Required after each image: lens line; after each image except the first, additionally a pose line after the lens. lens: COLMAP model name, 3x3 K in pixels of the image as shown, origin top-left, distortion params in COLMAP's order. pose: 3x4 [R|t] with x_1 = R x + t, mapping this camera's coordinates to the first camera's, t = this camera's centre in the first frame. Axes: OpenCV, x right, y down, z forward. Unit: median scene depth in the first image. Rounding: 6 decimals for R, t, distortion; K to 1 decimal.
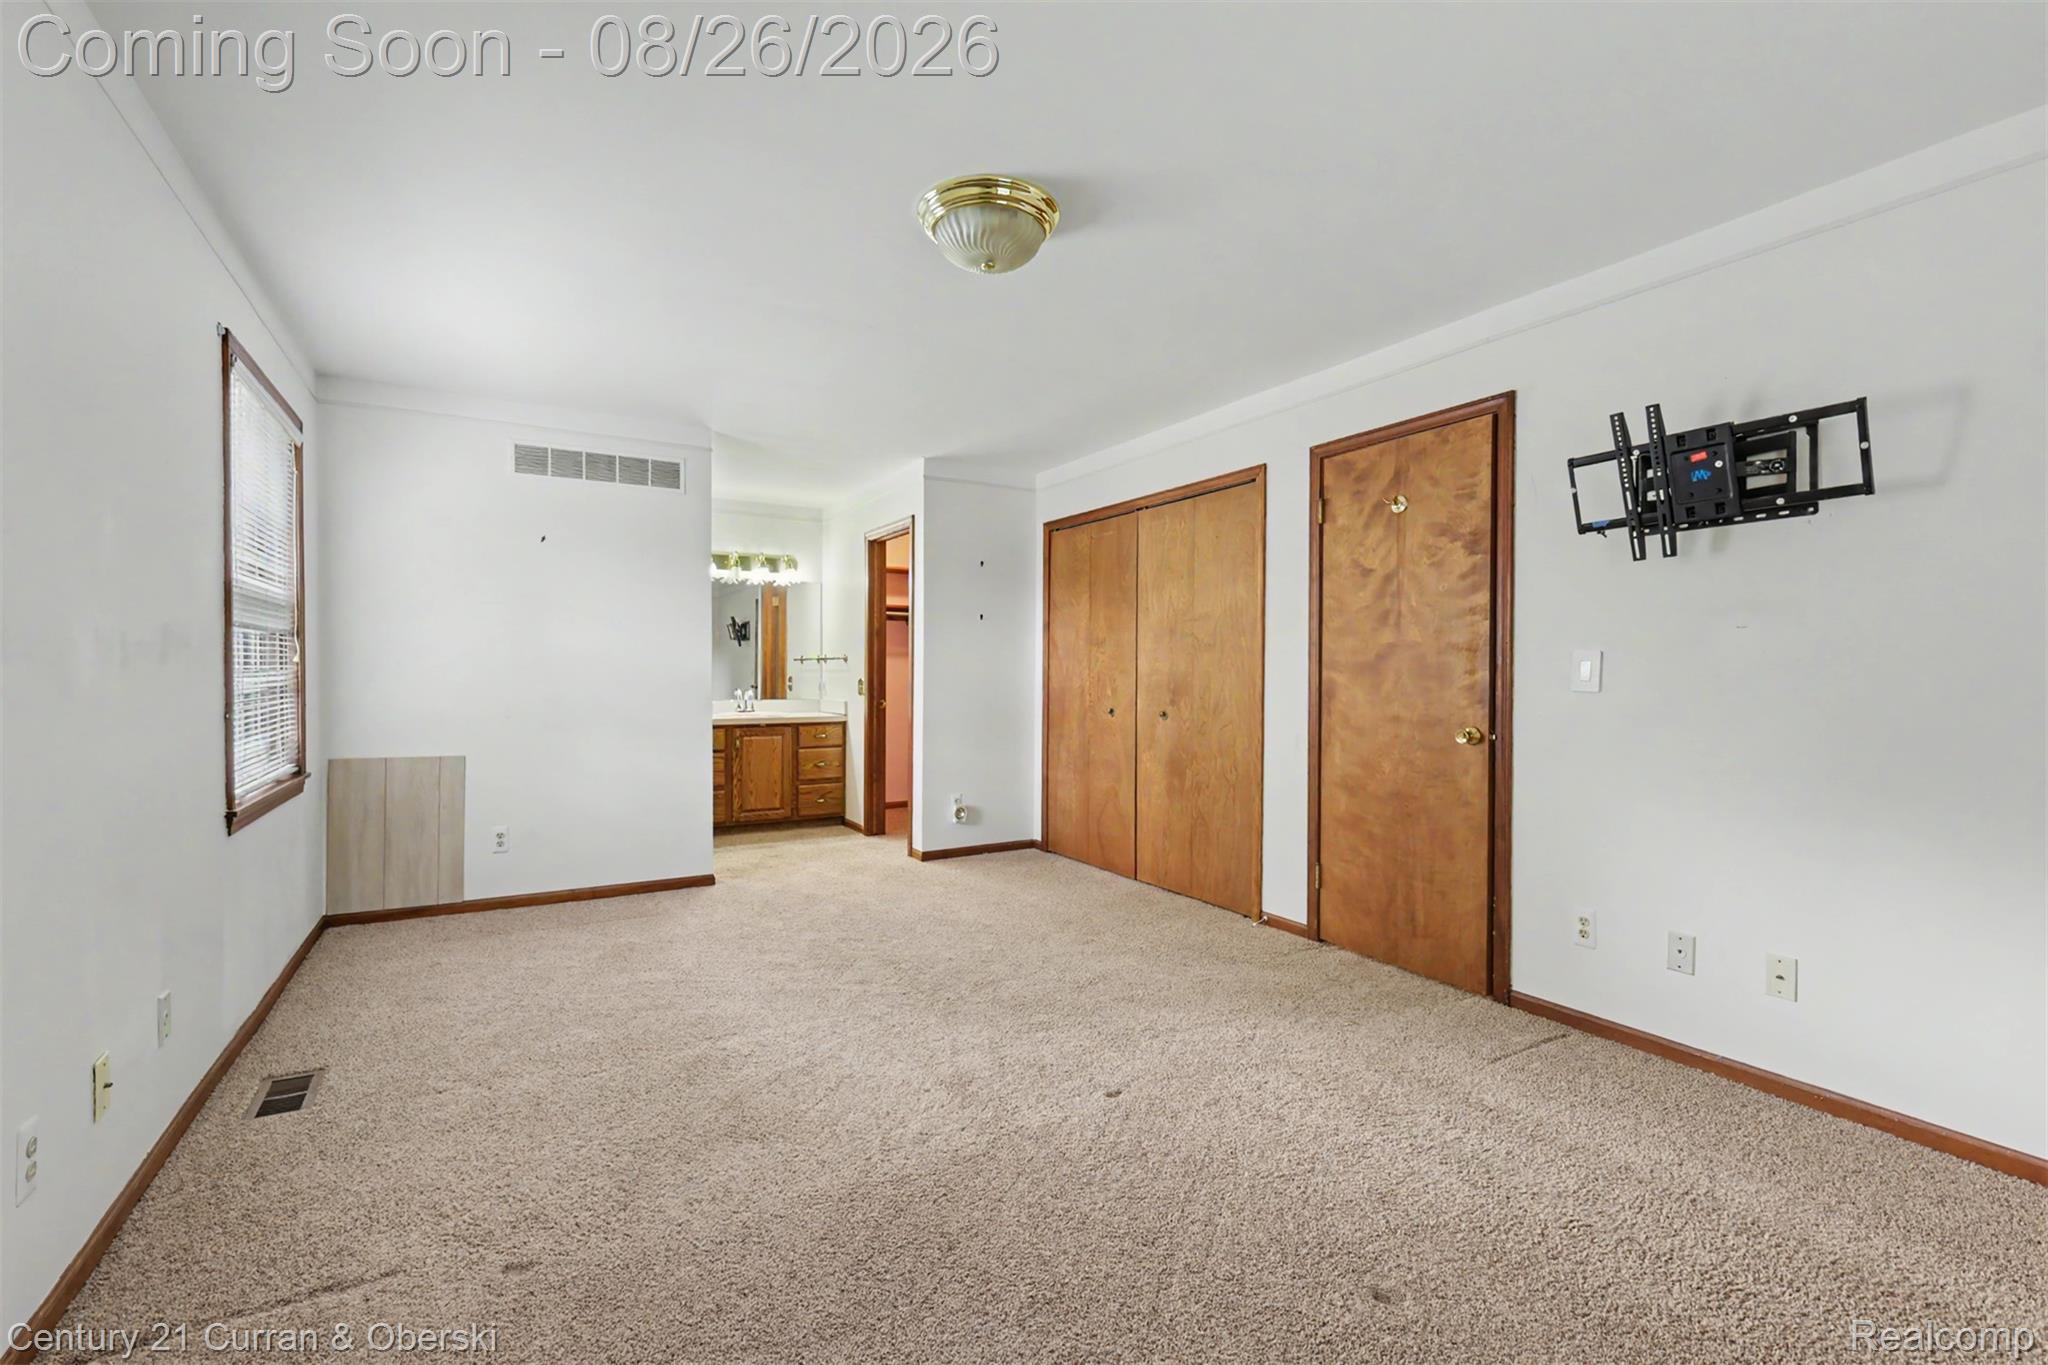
lens RADIAL K [[904.6, 0, 1019.3], [0, 904.6, 678.8], [0, 0, 1]] dist [0.002349, 0.000079]
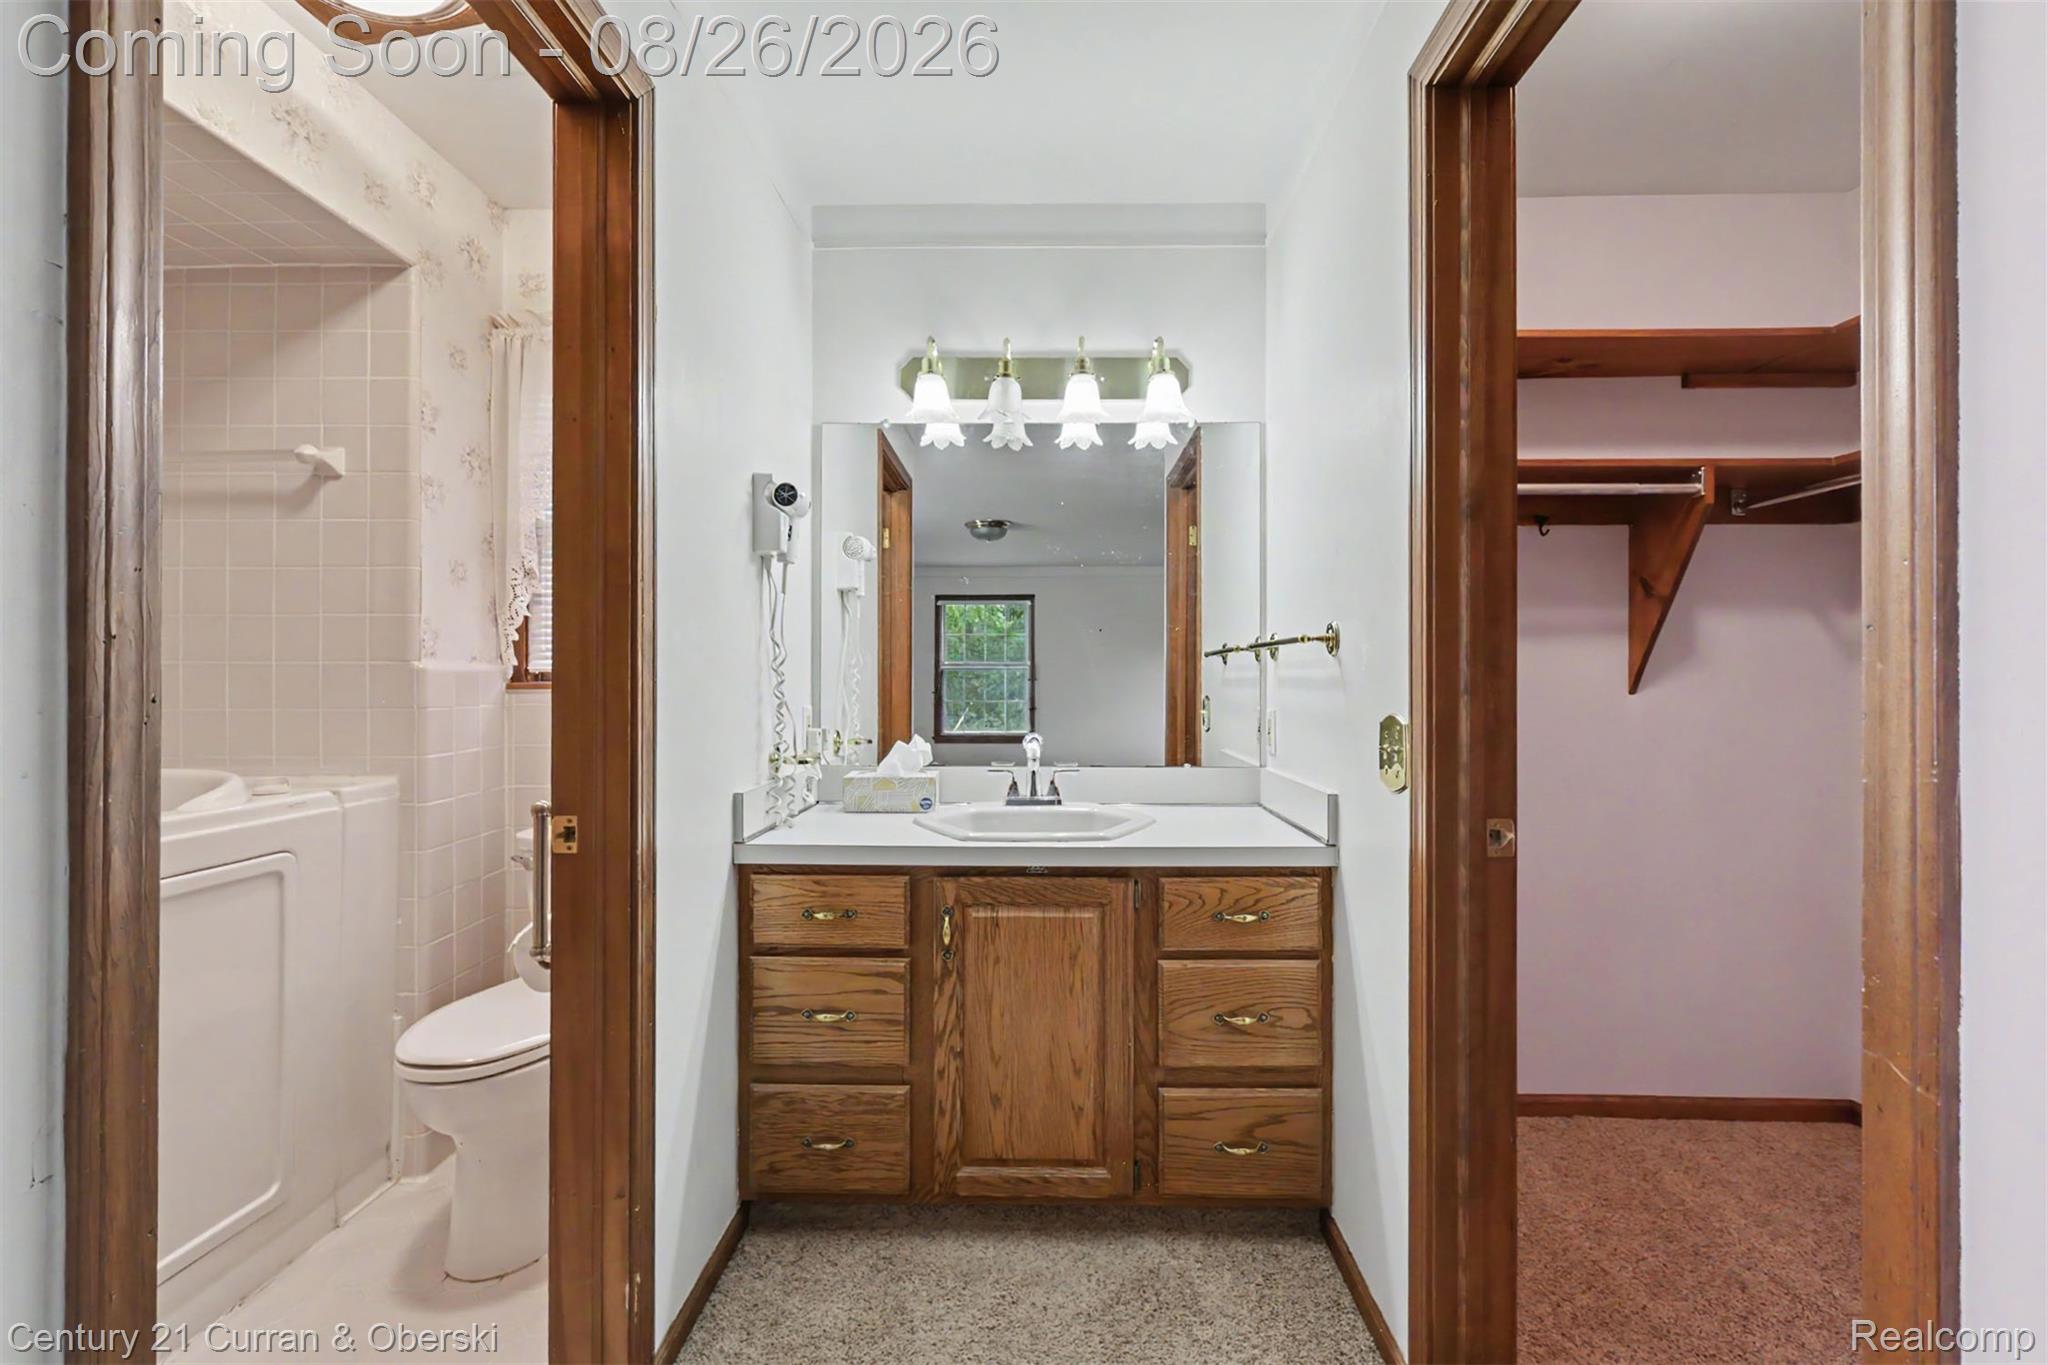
lens RADIAL K [[904.6, 0, 1021.0], [0, 904.6, 678.9], [0, 0, 1]] dist [0.002349, 0.000079]
pose [[0.848042, -0.001500, -0.529927, -0.127032], [-0.003003, 0.999966, -0.007635, -0.007534], [0.529921, 0.008066, 0.848009, 0.718232]]
